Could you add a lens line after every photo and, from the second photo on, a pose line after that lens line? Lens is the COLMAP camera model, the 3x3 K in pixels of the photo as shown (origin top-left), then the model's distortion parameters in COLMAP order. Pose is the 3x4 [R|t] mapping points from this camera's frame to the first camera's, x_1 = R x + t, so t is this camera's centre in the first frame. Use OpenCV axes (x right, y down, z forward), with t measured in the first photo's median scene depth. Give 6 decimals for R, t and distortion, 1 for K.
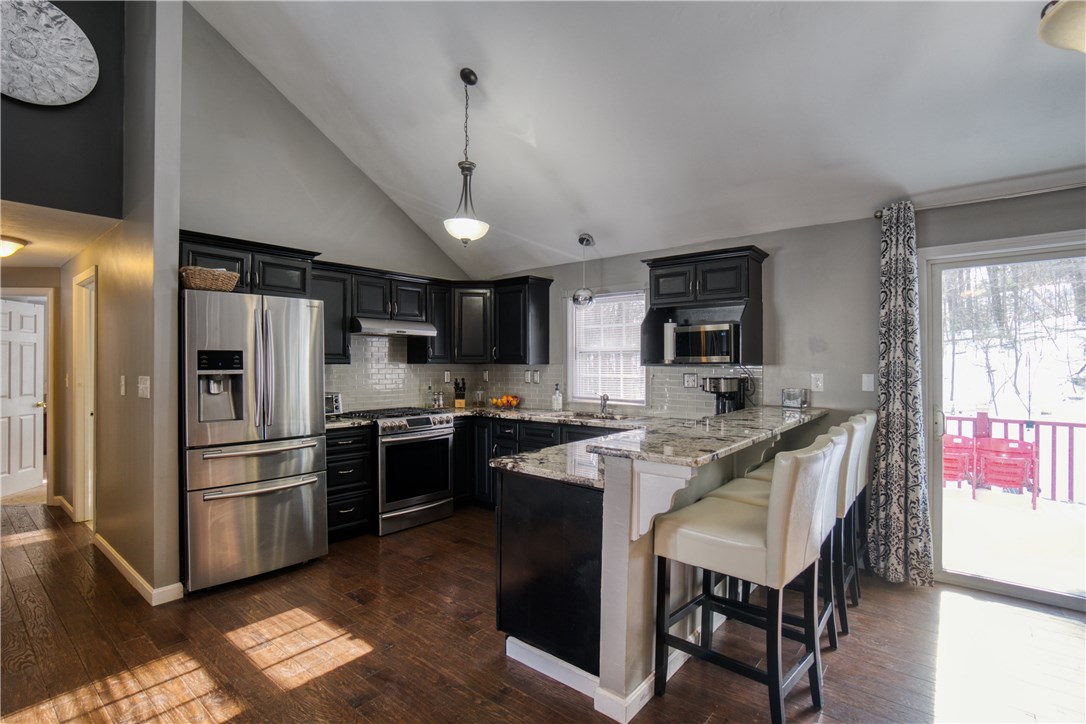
lens RADIAL K [[506.1, 0, 548.1], [0, 506.1, 364.2], [0, 0, 1]] dist [-0.008428, -0.001515]
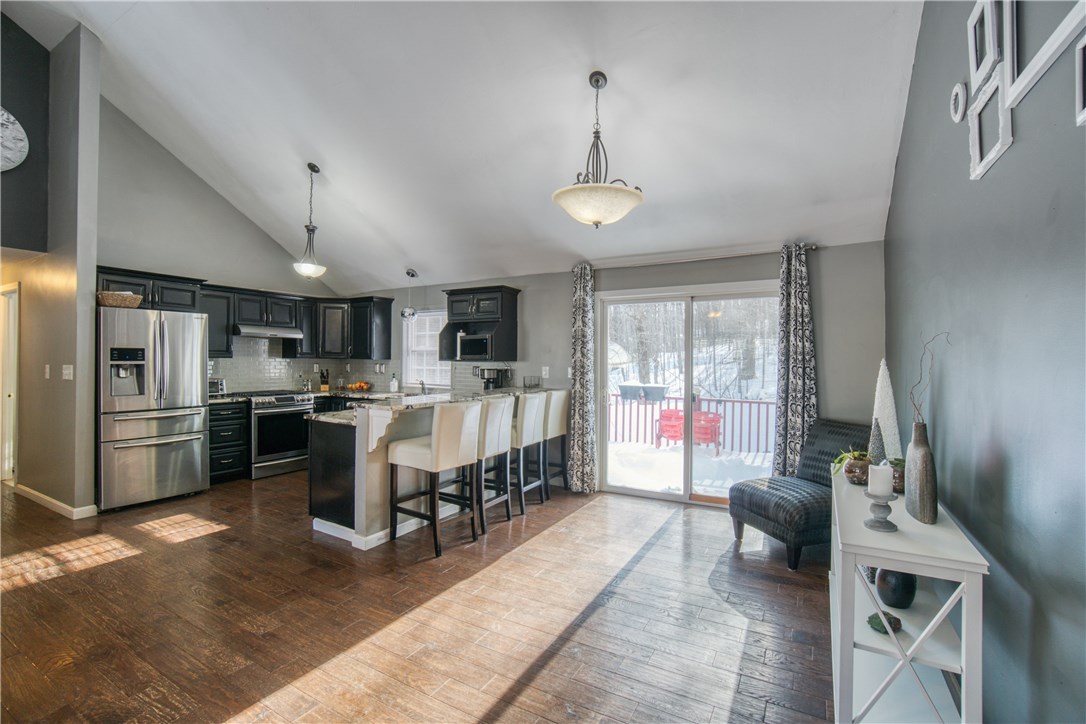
lens RADIAL K [[474.4, 0, 541.1], [0, 474.4, 361.1], [0, 0, 1]] dist [-0.002818, 0.004522]
pose [[0.989815, 0.008394, 0.142110, 0.329741], [-0.008781, 0.999959, 0.002095, -0.002398], [-0.142087, -0.003322, 0.989849, -0.514713]]
